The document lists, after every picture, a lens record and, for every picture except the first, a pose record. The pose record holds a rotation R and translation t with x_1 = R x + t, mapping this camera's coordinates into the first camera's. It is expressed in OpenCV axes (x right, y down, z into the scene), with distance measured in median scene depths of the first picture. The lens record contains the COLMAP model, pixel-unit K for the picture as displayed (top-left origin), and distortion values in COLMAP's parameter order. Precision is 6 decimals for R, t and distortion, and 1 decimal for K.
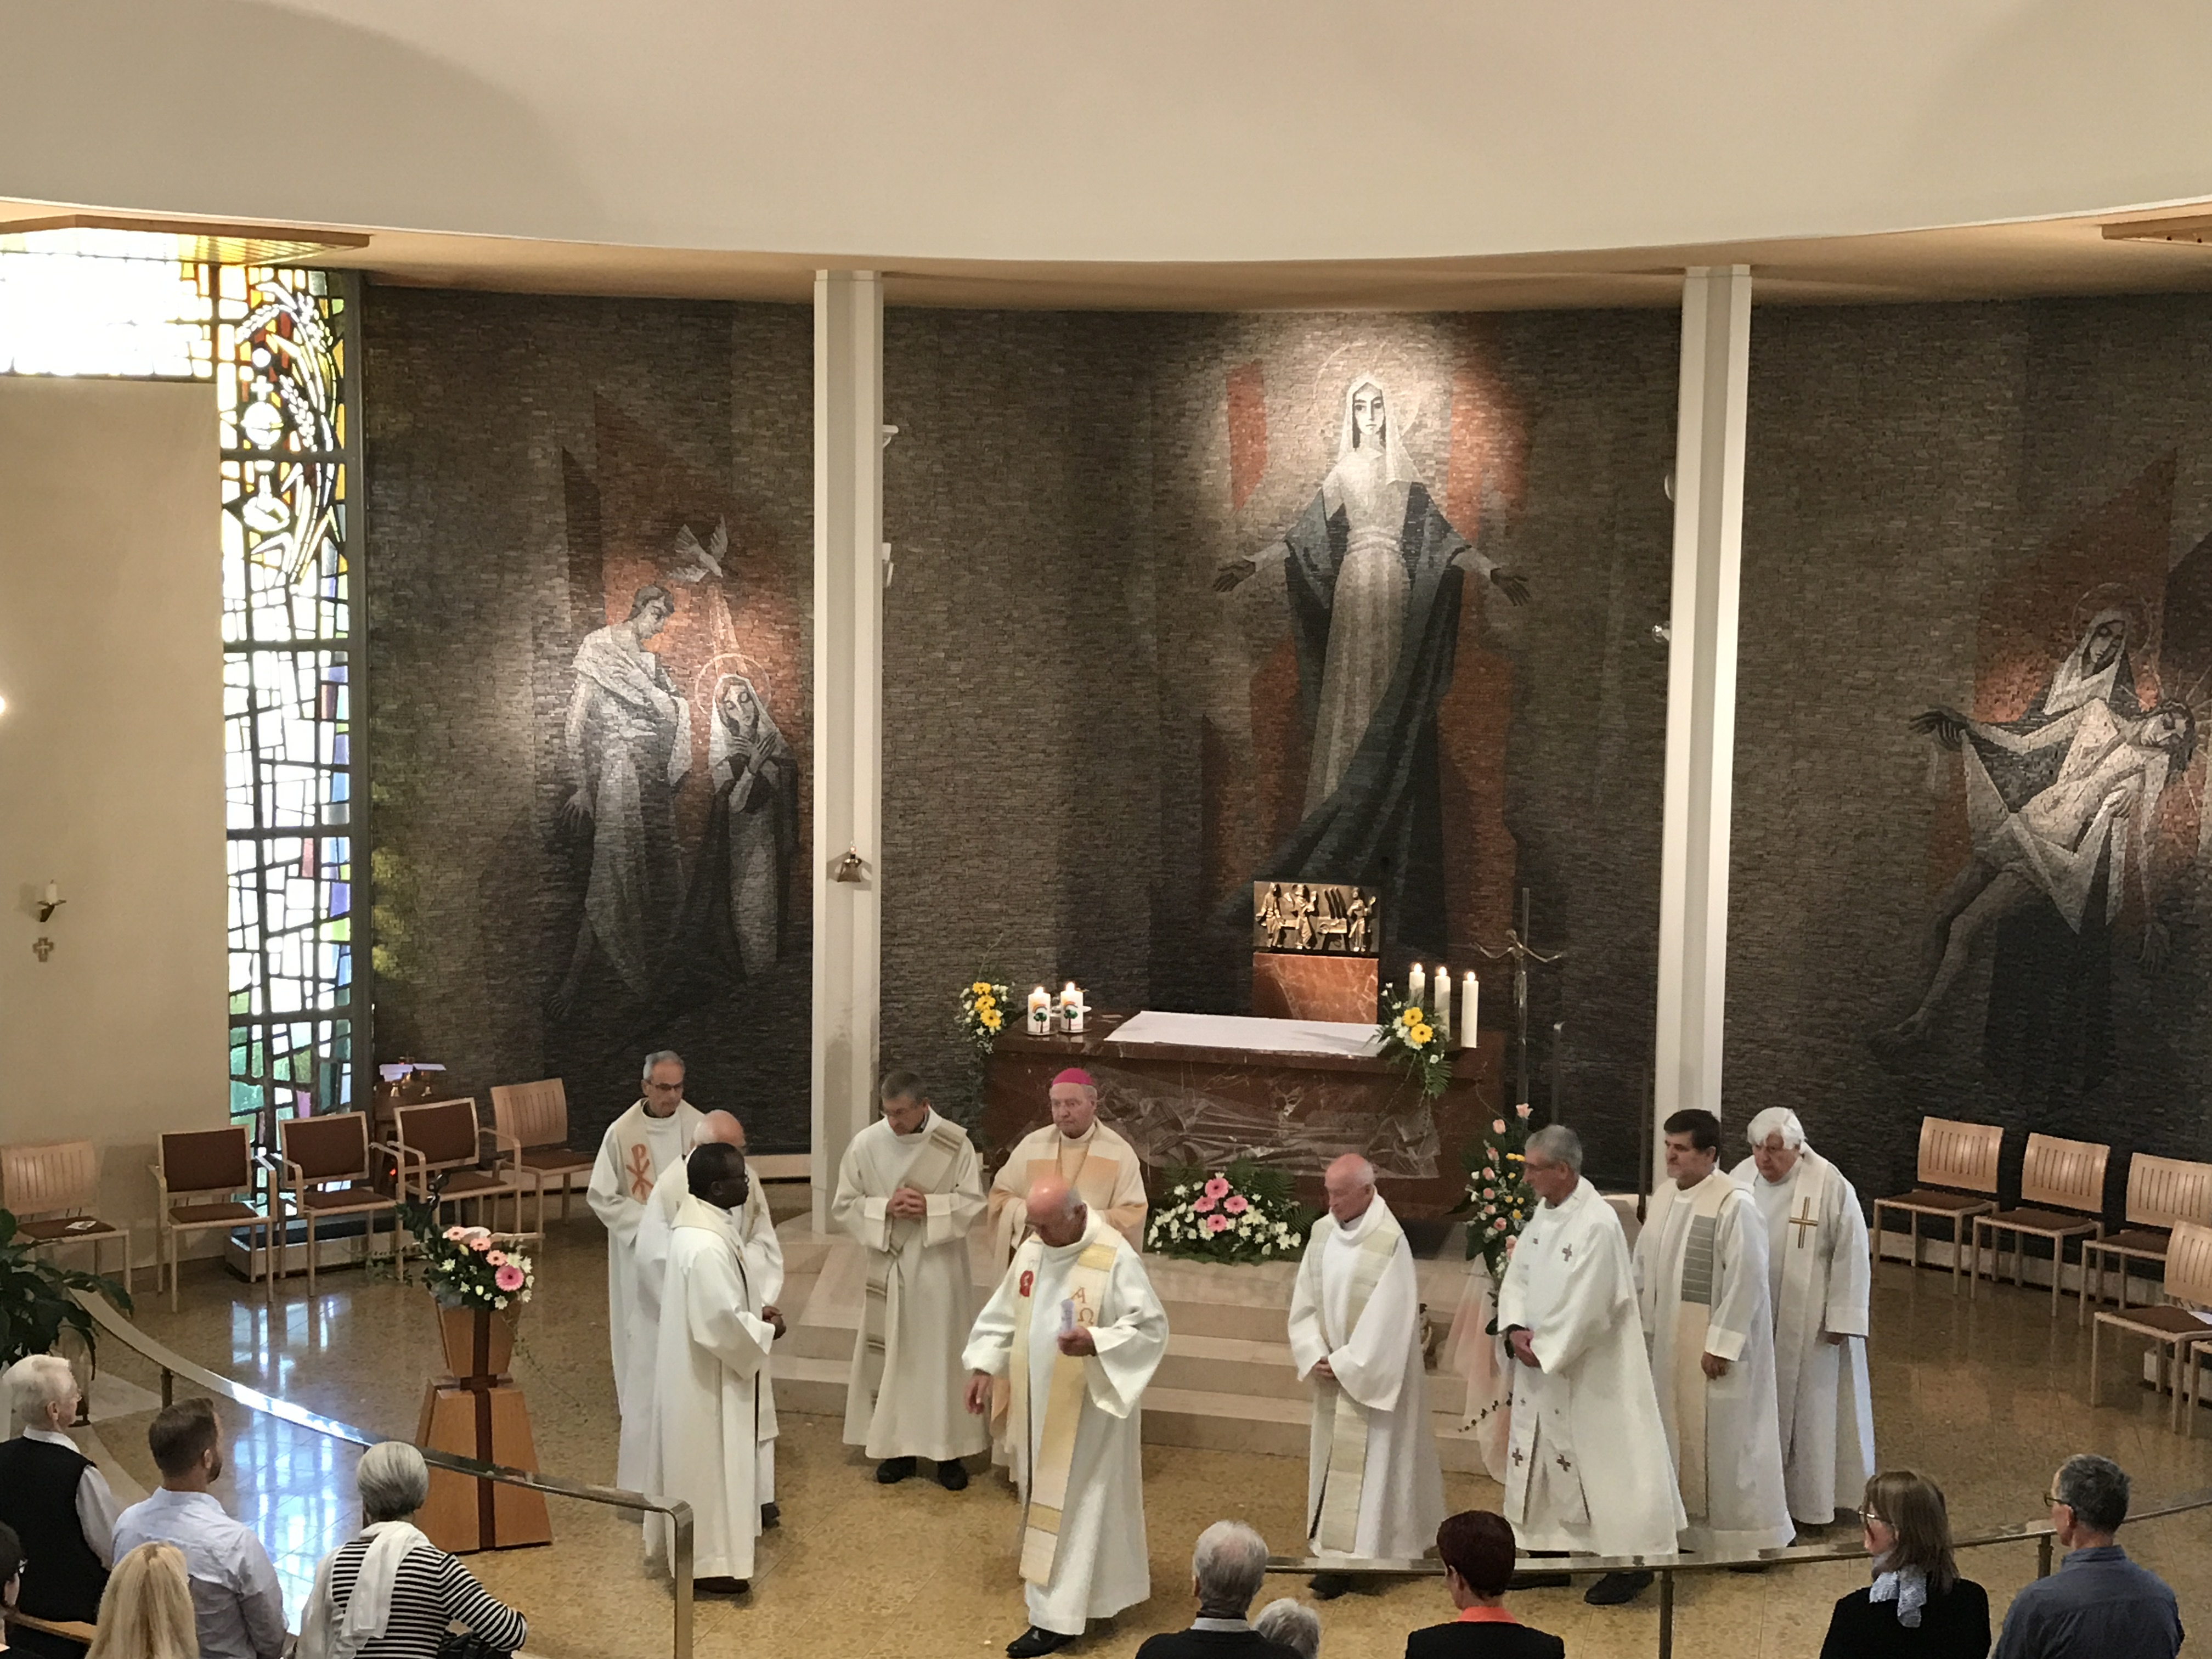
lens RADIAL K [[3029.1, 0, 1106.0], [0, 3029.1, 829.5], [0, 0, 1]] dist [0.239460, -1.032894]
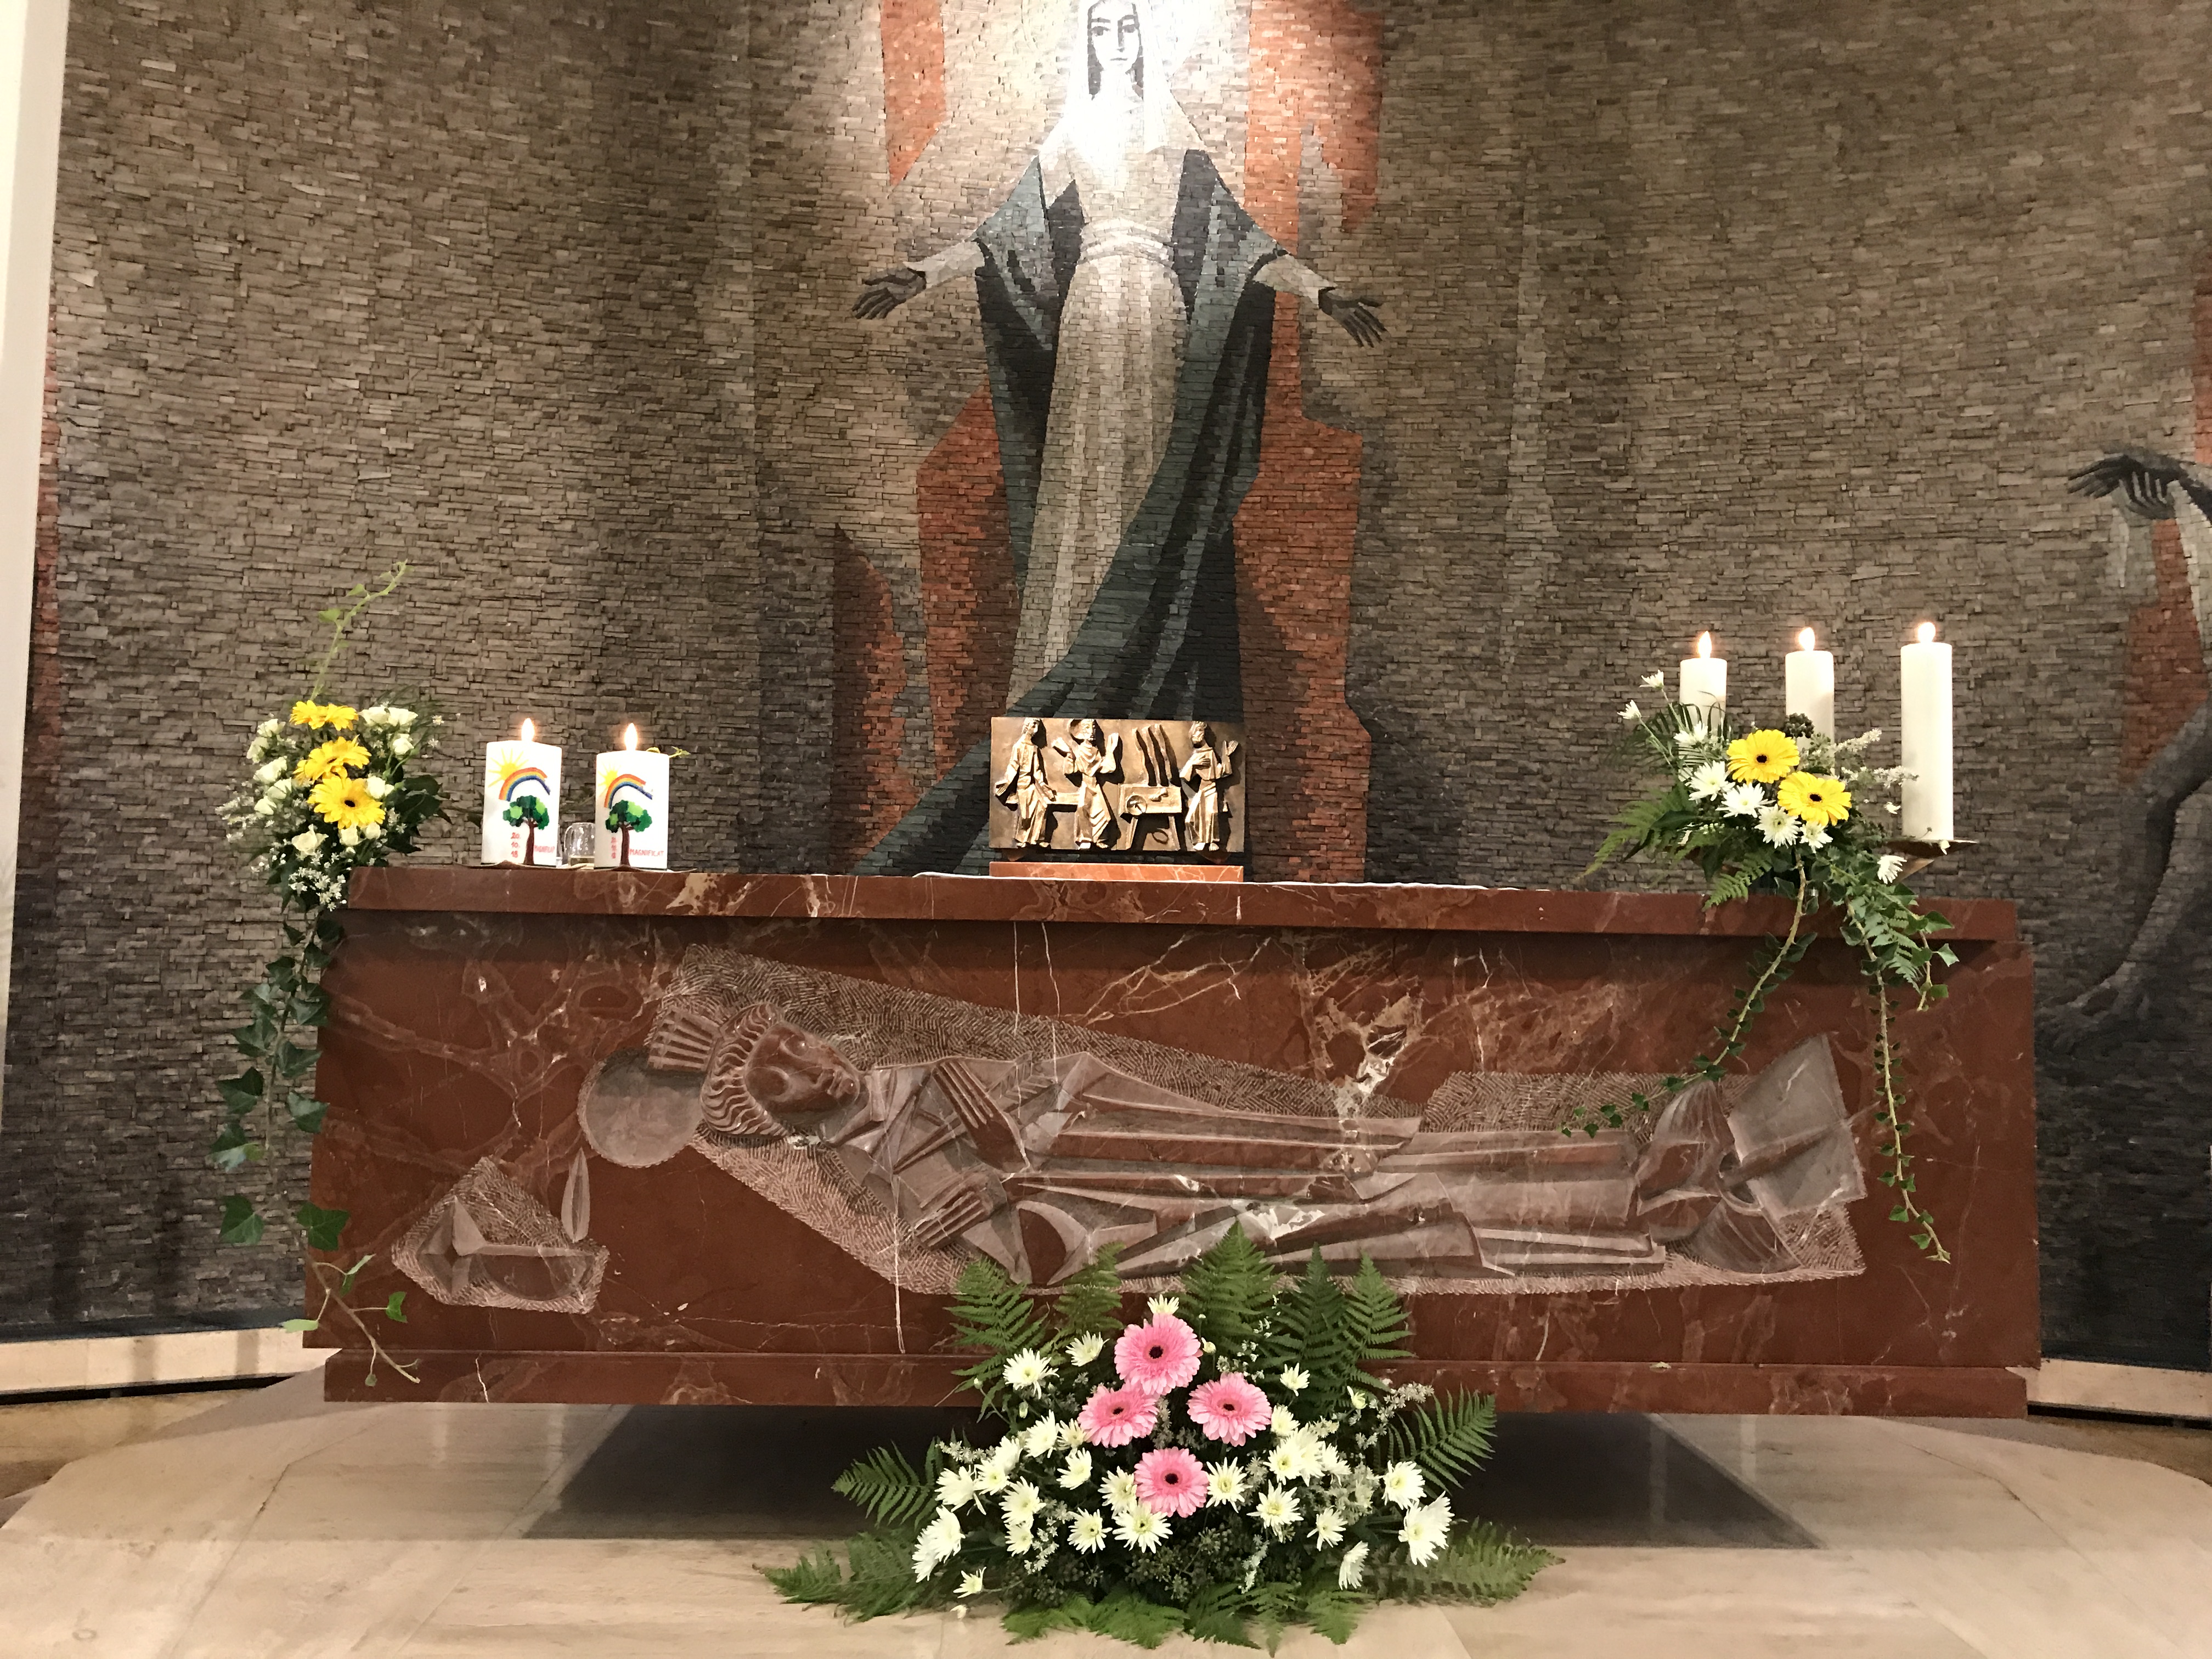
lens RADIAL K [[1819.6, 0, 1100.2], [0, 1819.6, 825.1], [0, 0, 1]] dist [0.015416, 0.001490]
pose [[0.961341, 0.020943, 0.274564, -0.013971], [0.025810, 0.985860, -0.165571, 0.079997], [-0.274149, 0.166257, 0.947207, 0.683625]]
